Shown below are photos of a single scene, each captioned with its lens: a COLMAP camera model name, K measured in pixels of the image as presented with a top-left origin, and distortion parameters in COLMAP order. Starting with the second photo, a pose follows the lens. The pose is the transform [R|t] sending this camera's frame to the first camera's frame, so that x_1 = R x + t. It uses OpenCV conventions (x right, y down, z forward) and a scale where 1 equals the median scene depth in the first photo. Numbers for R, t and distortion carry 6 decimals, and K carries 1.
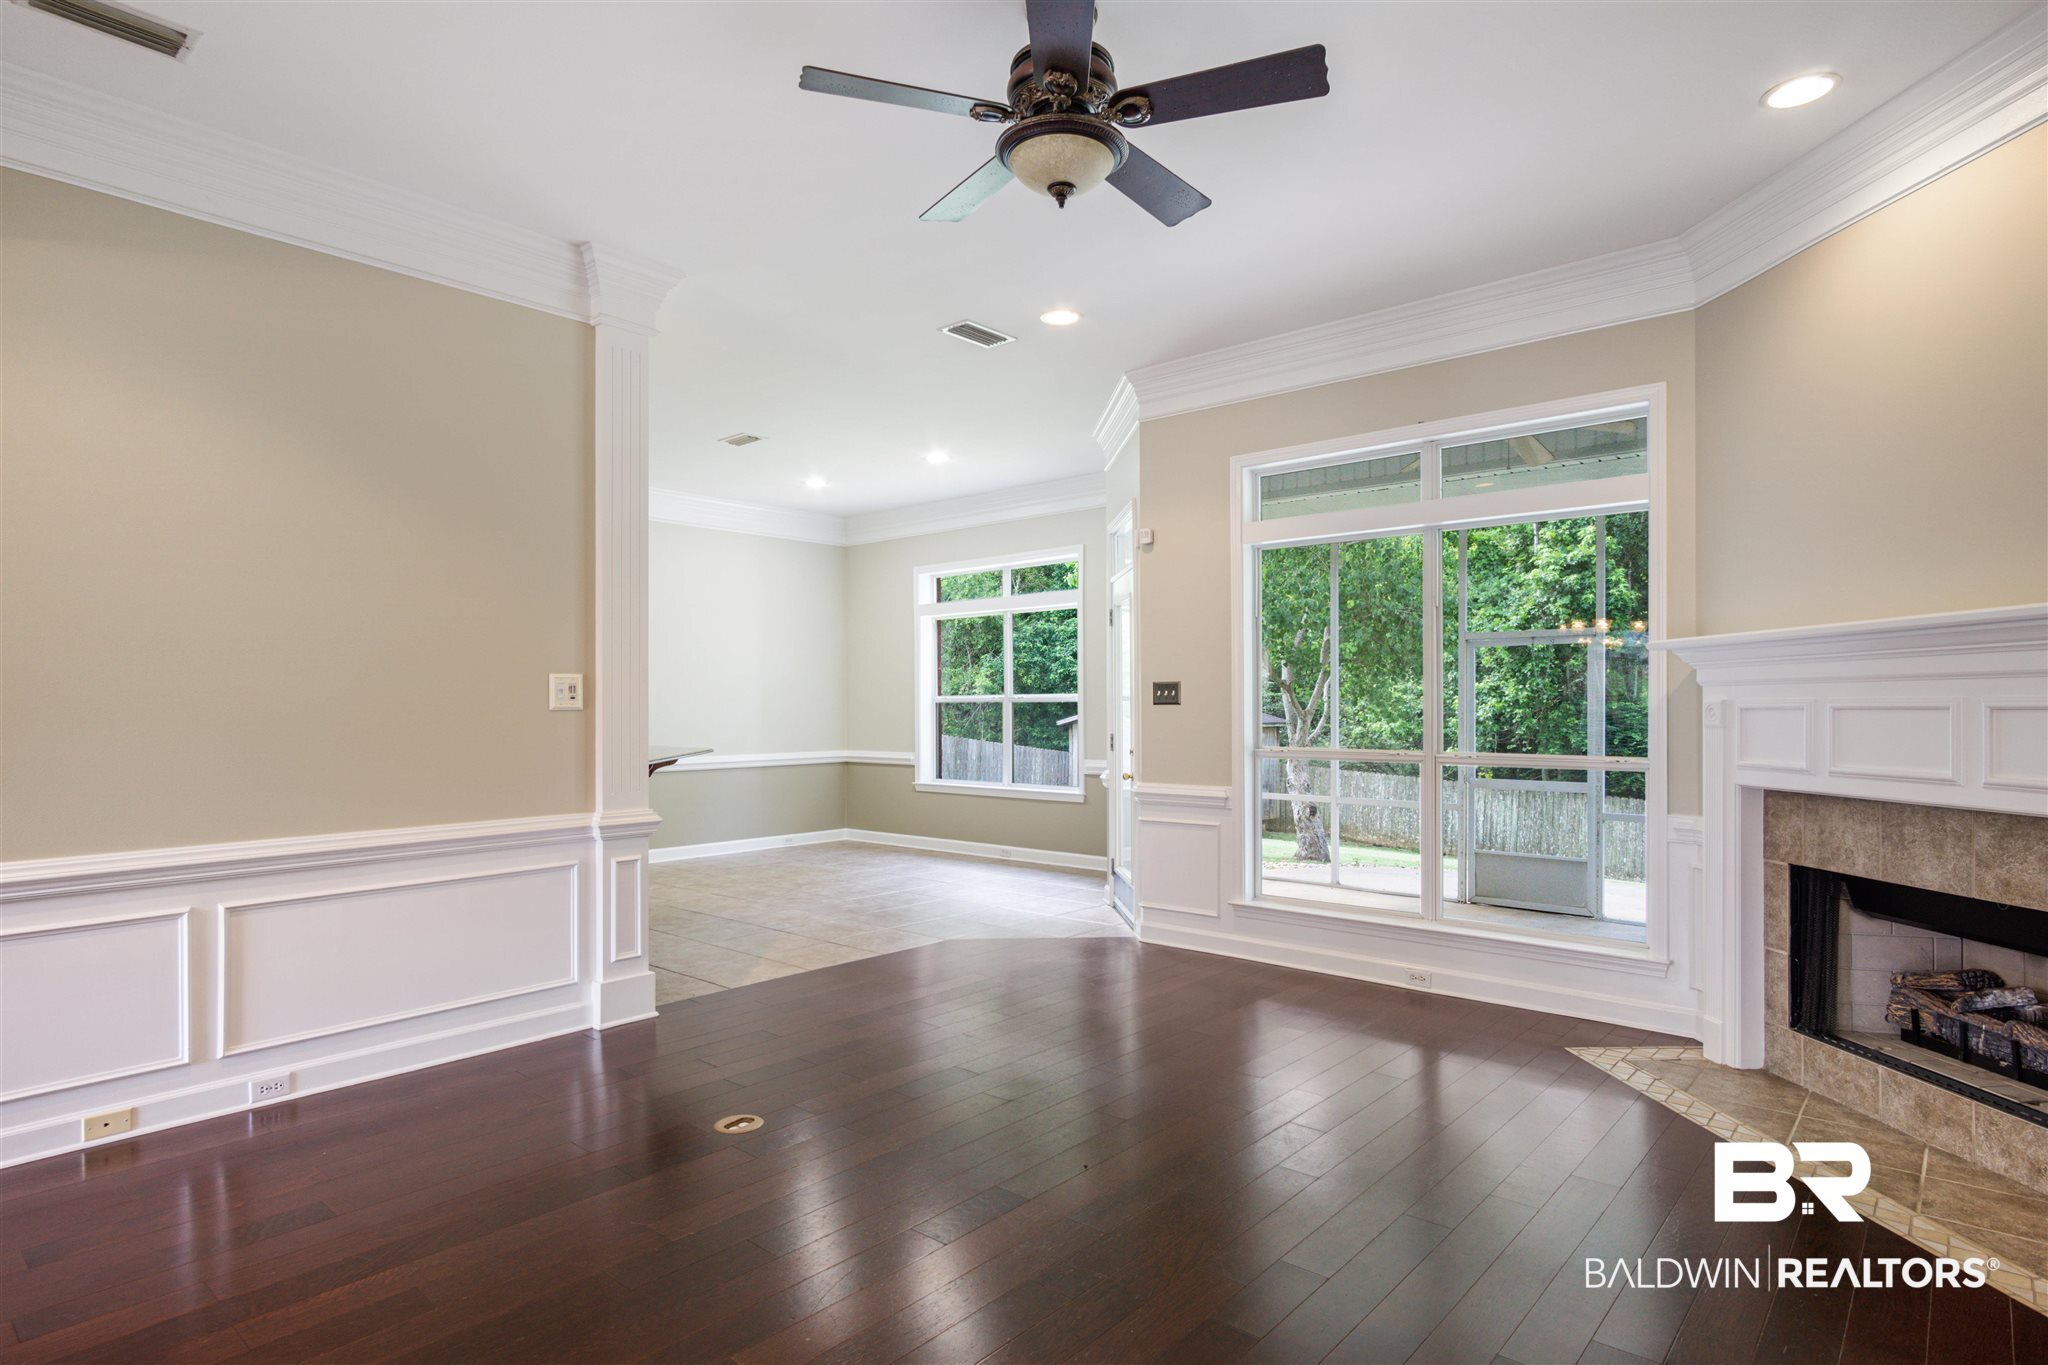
lens RADIAL K [[1094.4, 0, 1024.1], [0, 1094.4, 713.0], [0, 0, 1]] dist [-0.003109, 0.000580]
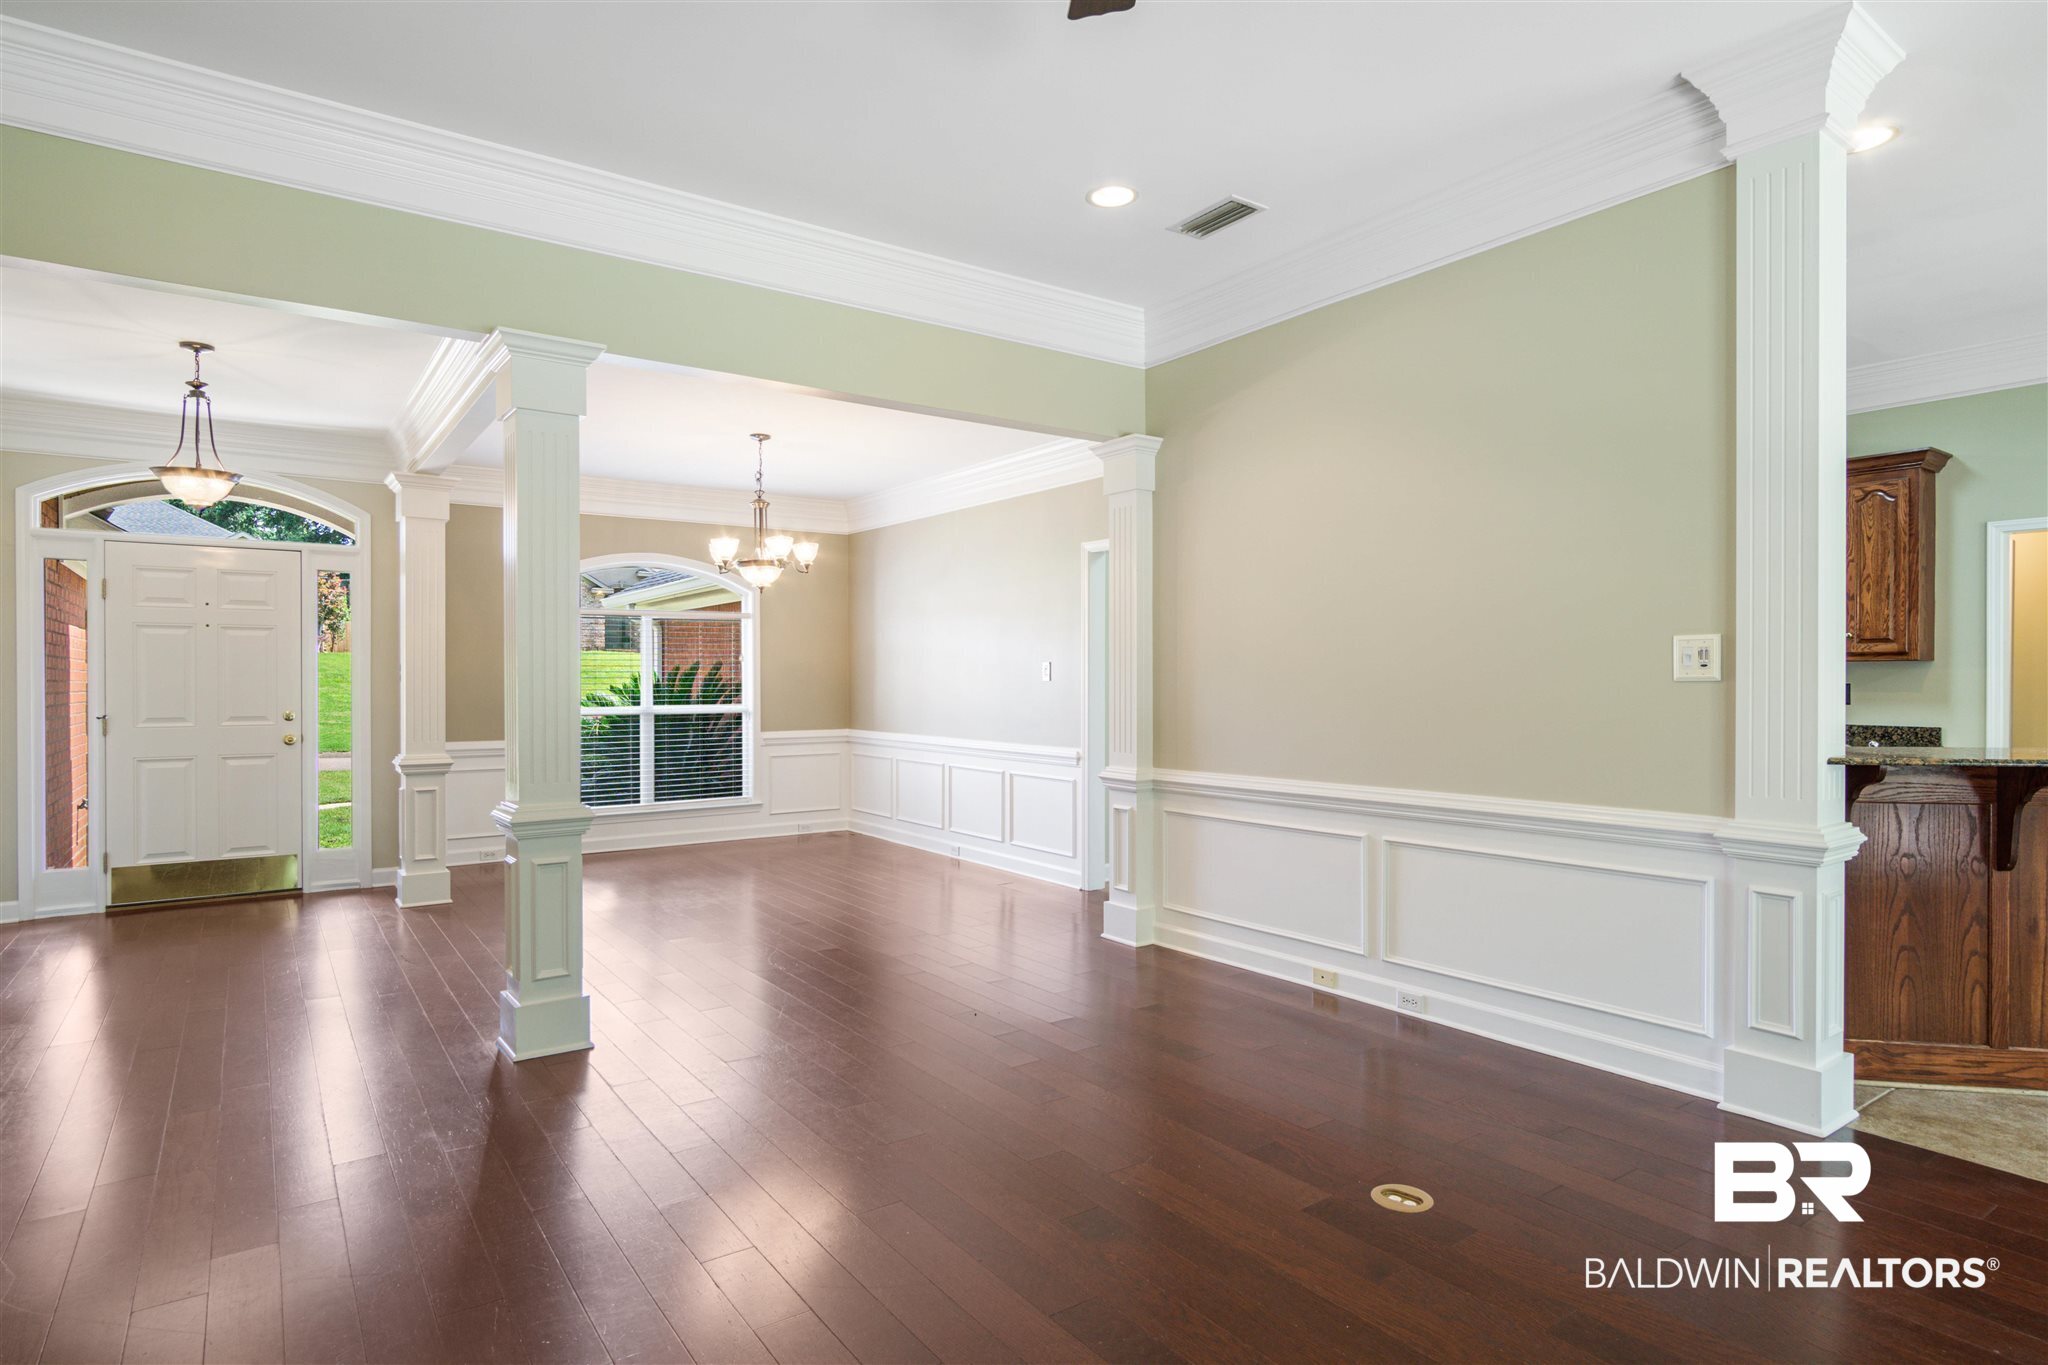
lens RADIAL K [[1088.6, 0, 1017.6], [0, 1088.6, 675.1], [0, 0, 1]] dist [-0.000571, 0.000440]
pose [[-0.237141, 0.000754, -0.971475, 0.489661], [-0.003588, 0.999992, 0.001652, -0.007184], [0.971469, 0.003877, -0.237136, 0.778797]]
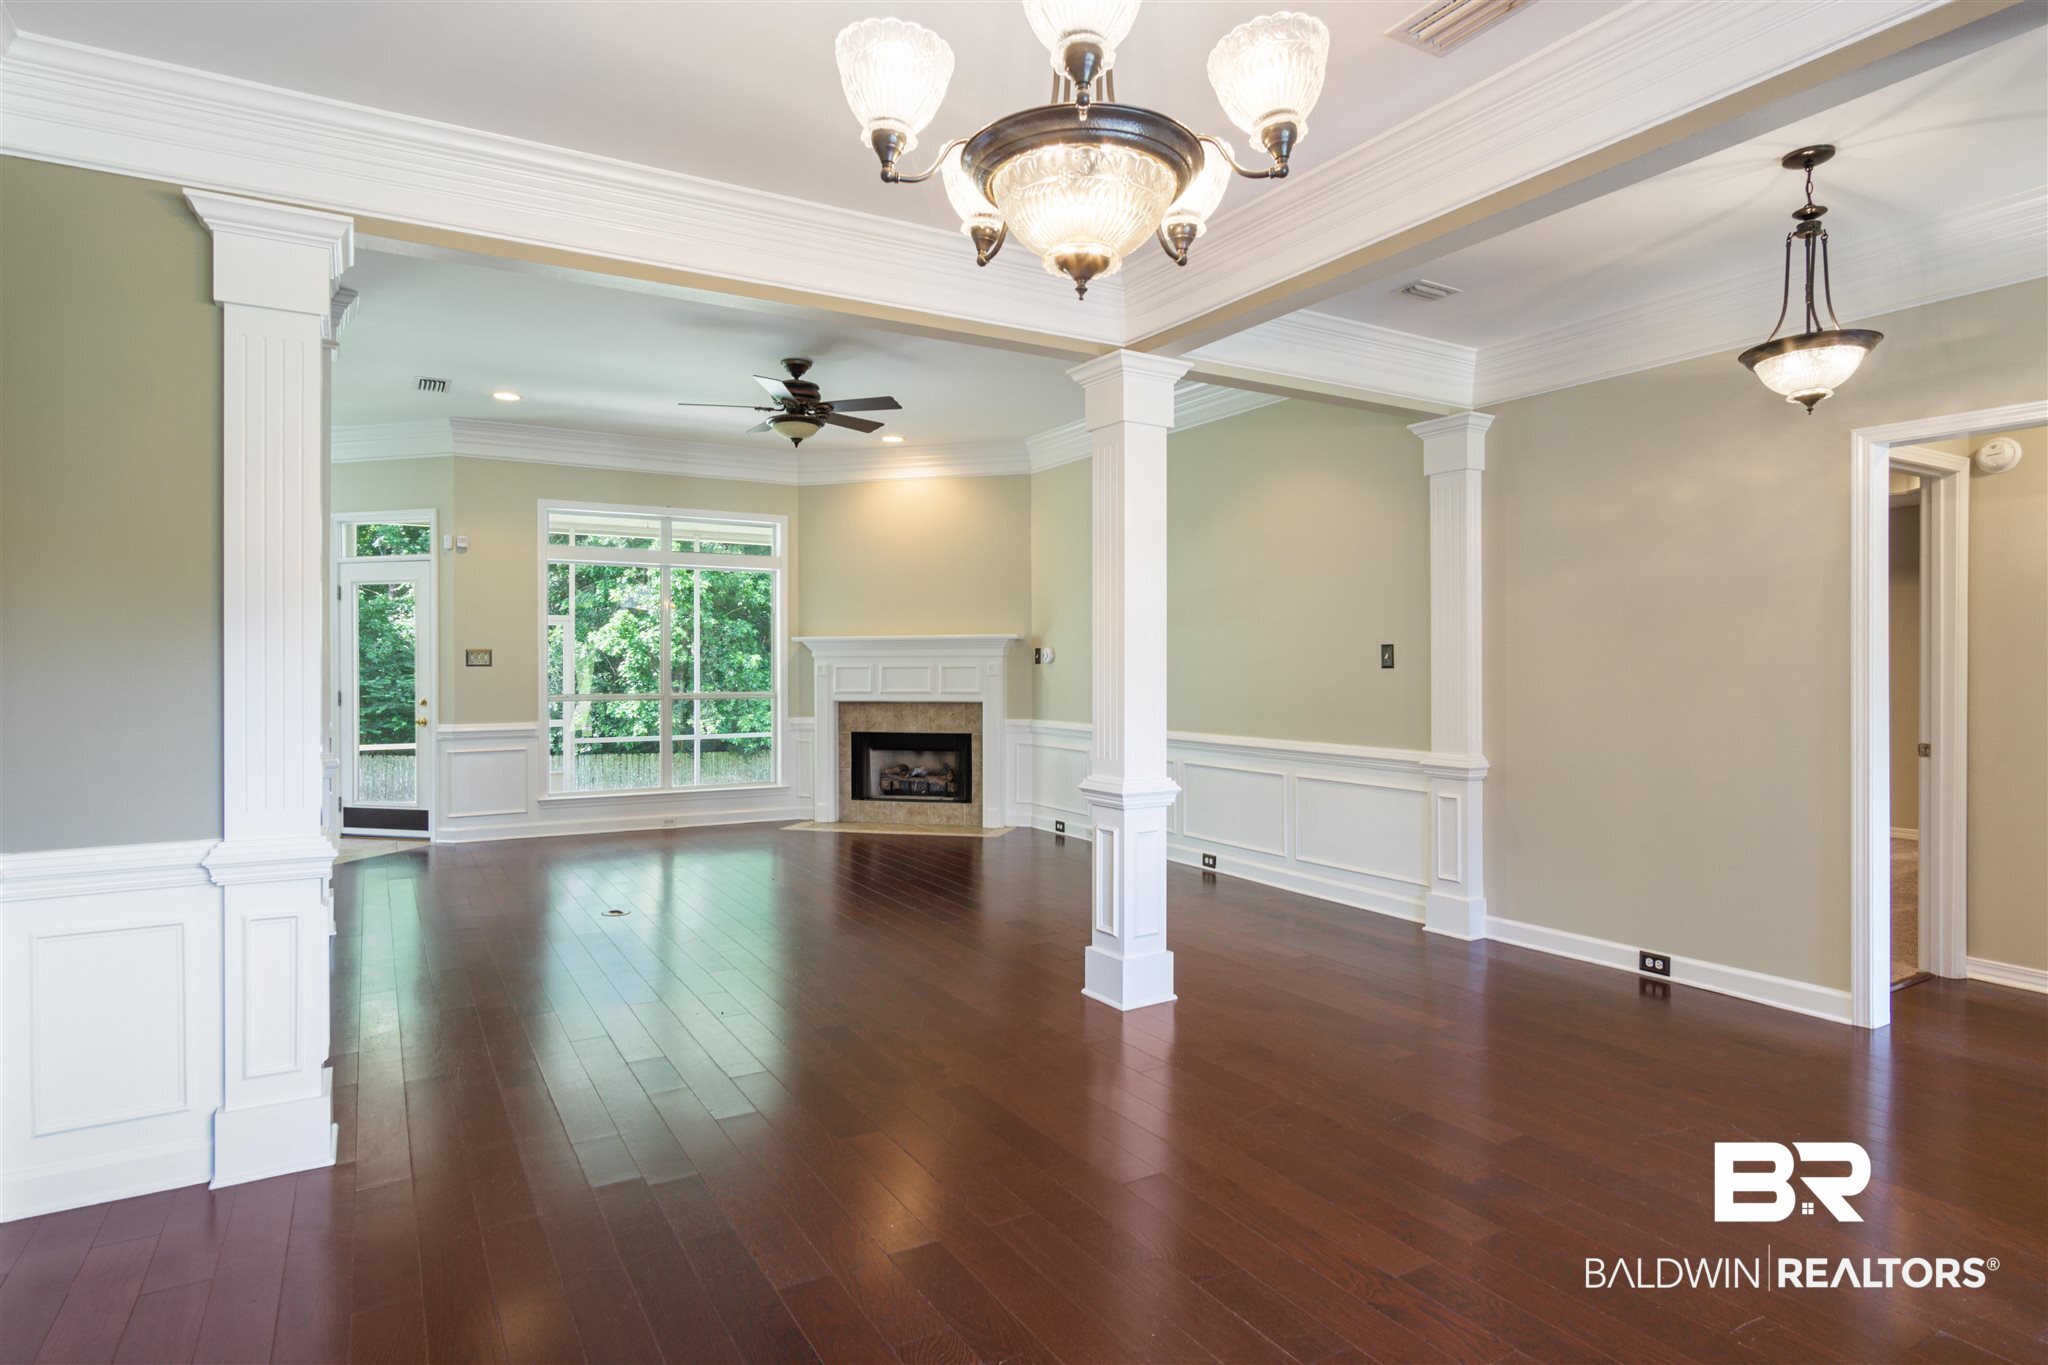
lens RADIAL K [[1081.5, 0, 1020.1], [0, 1081.5, 661.8], [0, 0, 1]] dist [-0.028824, 0.000039]
pose [[0.309050, 0.004954, 0.951033, -1.396226], [0.007882, 0.999939, -0.007770, 0.003457], [-0.951013, 0.009897, 0.308992, -0.097241]]
